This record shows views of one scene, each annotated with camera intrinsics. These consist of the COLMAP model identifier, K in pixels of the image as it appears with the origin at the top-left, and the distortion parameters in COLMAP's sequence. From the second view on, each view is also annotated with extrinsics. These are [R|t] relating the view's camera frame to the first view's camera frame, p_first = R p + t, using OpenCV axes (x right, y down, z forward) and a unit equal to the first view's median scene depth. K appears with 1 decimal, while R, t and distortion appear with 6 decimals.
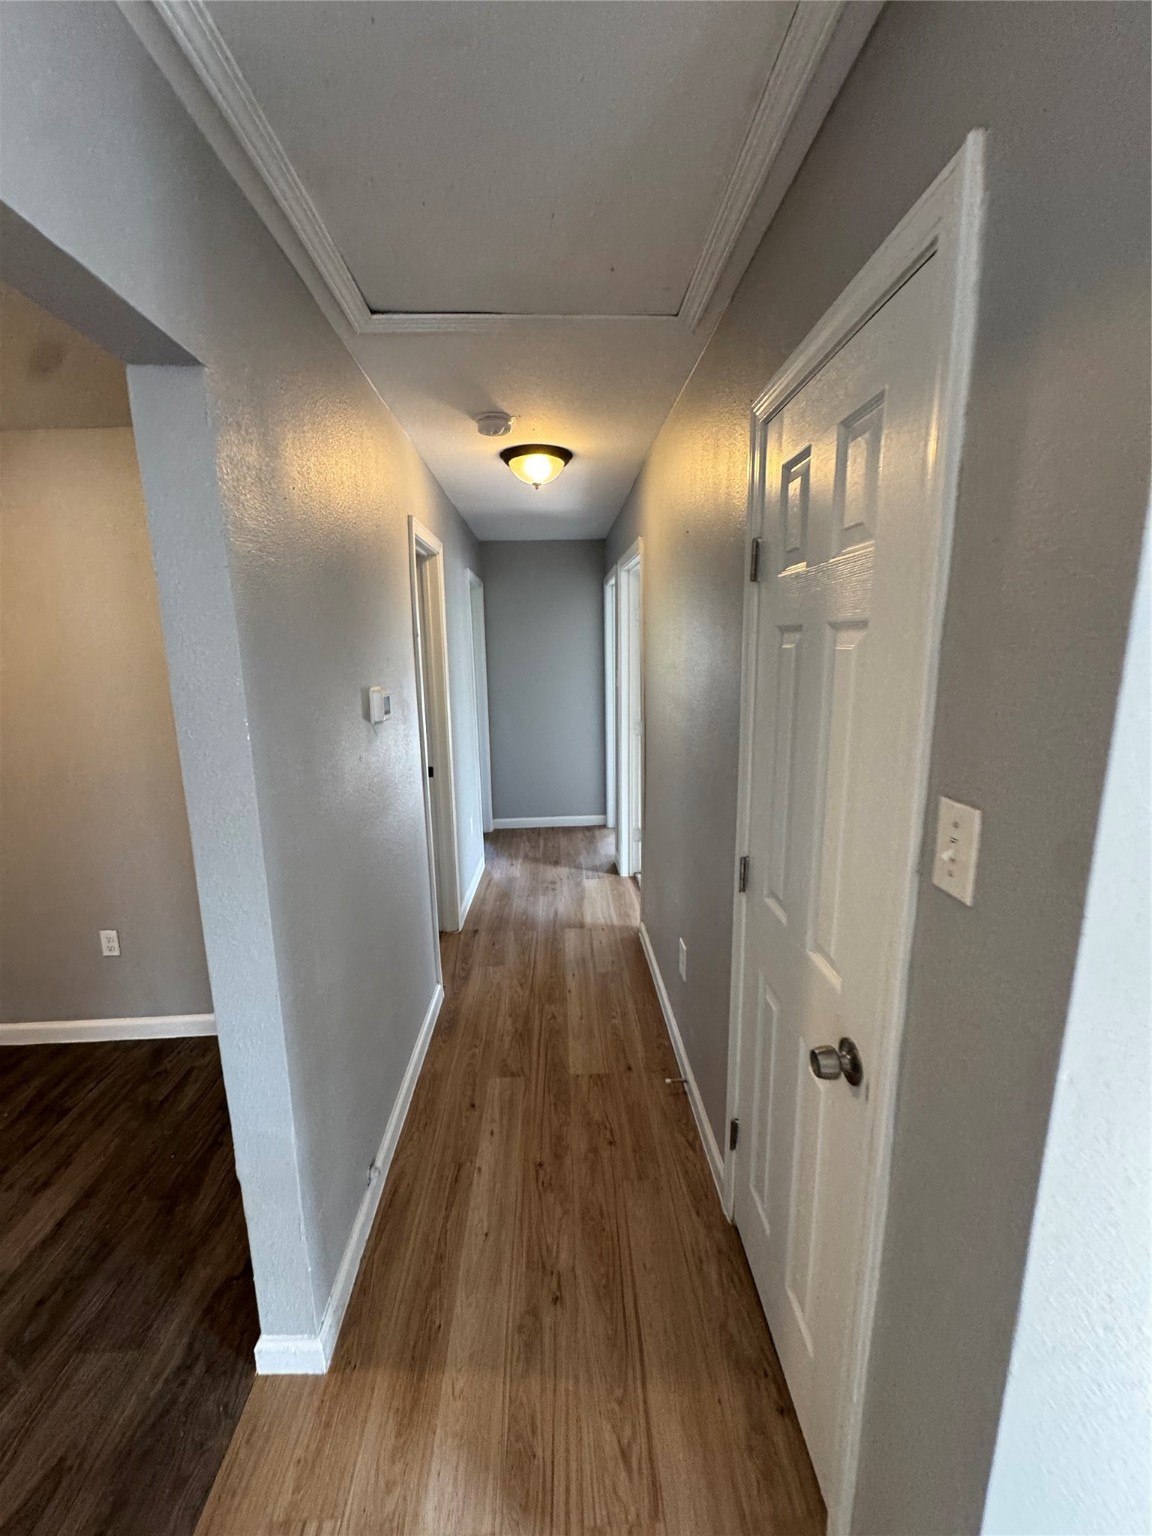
lens RADIAL K [[607.5, 0, 582.1], [0, 607.5, 759.6], [0, 0, 1]] dist [-0.003188, 0.000823]
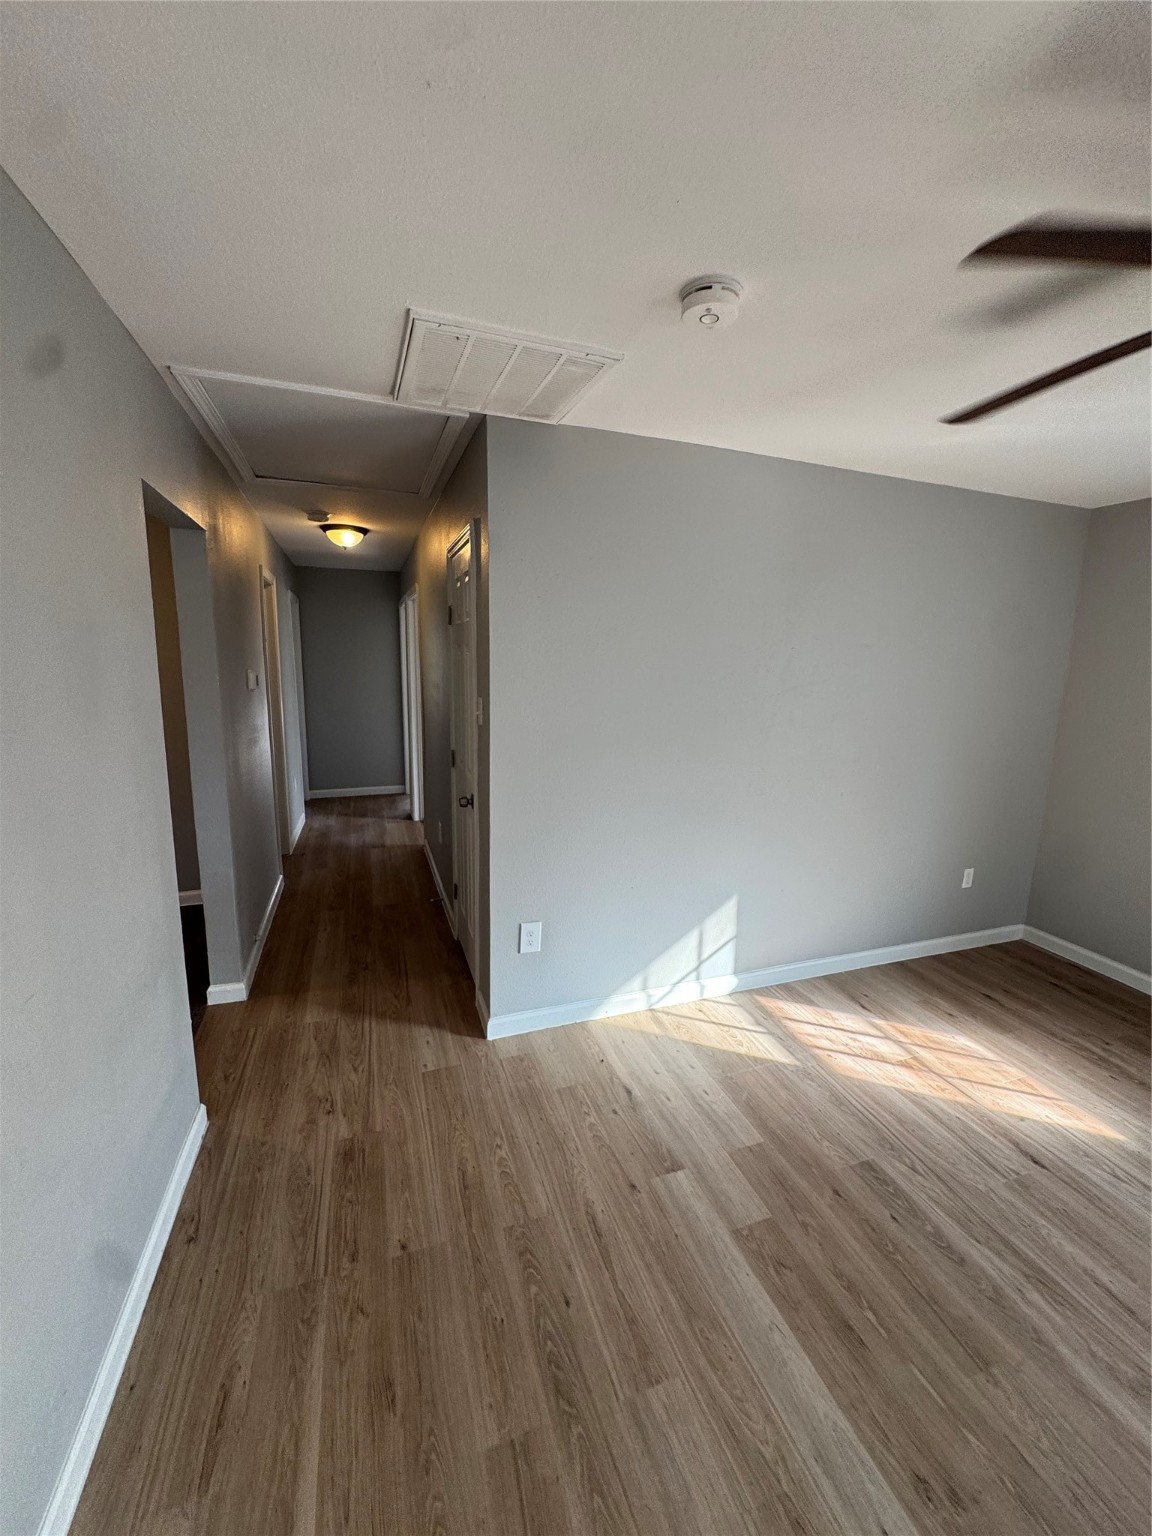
lens RADIAL K [[607.5, 0, 578.3], [0, 607.5, 763.9], [0, 0, 1]] dist [-0.003188, 0.000823]
pose [[0.956669, -0.017278, 0.290663, 0.031944], [0.020372, 0.999763, -0.007624, 0.116571], [-0.290463, 0.013215, 0.956795, -0.597372]]
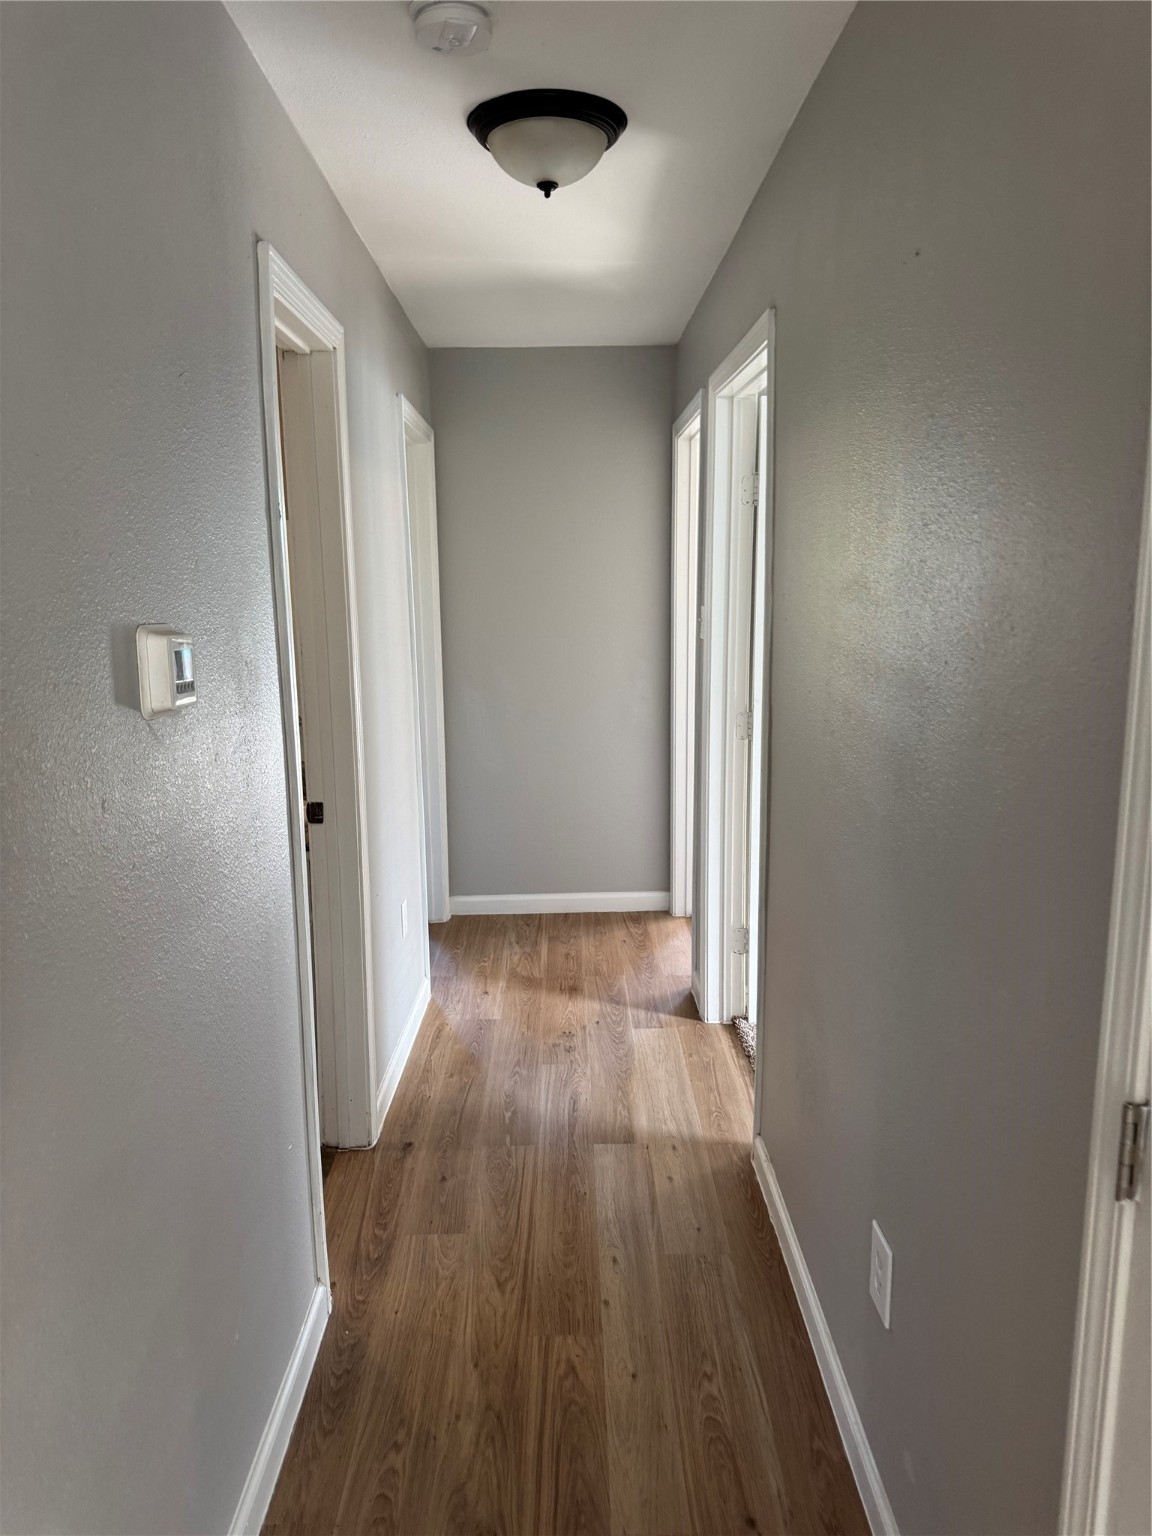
lens RADIAL K [[1059.7, 0, 574.8], [0, 1059.7, 769.4], [0, 0, 1]] dist [-0.000976, -0.003801]
pose [[0.999363, 0.010658, -0.034057, -0.020737], [-0.010700, 0.999942, -0.001077, -0.016404], [0.034043, 0.001441, 0.999419, 0.196306]]
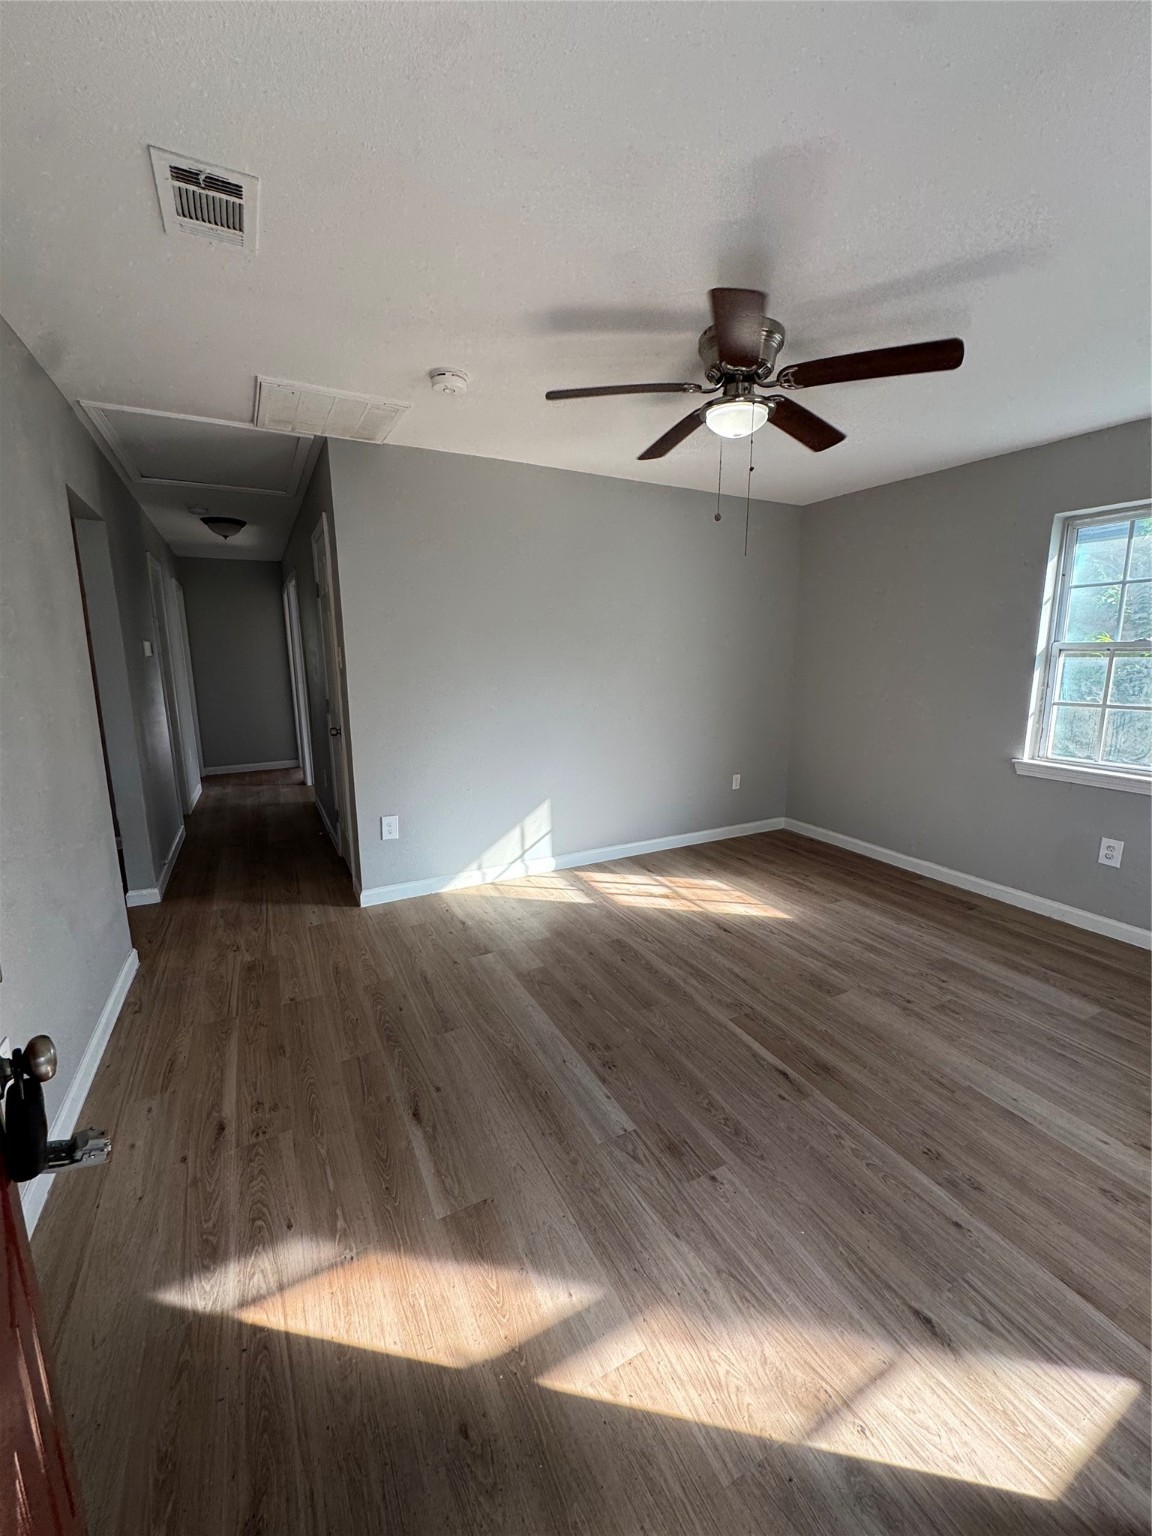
lens RADIAL K [[607.5, 0, 578.7], [0, 607.5, 762.2], [0, 0, 1]] dist [-0.003188, 0.000823]
pose [[0.904396, -0.070819, 0.420777, 0.061237], [0.075840, 0.997108, 0.004811, 0.252926], [-0.419901, 0.027561, 0.907152, -0.942394]]
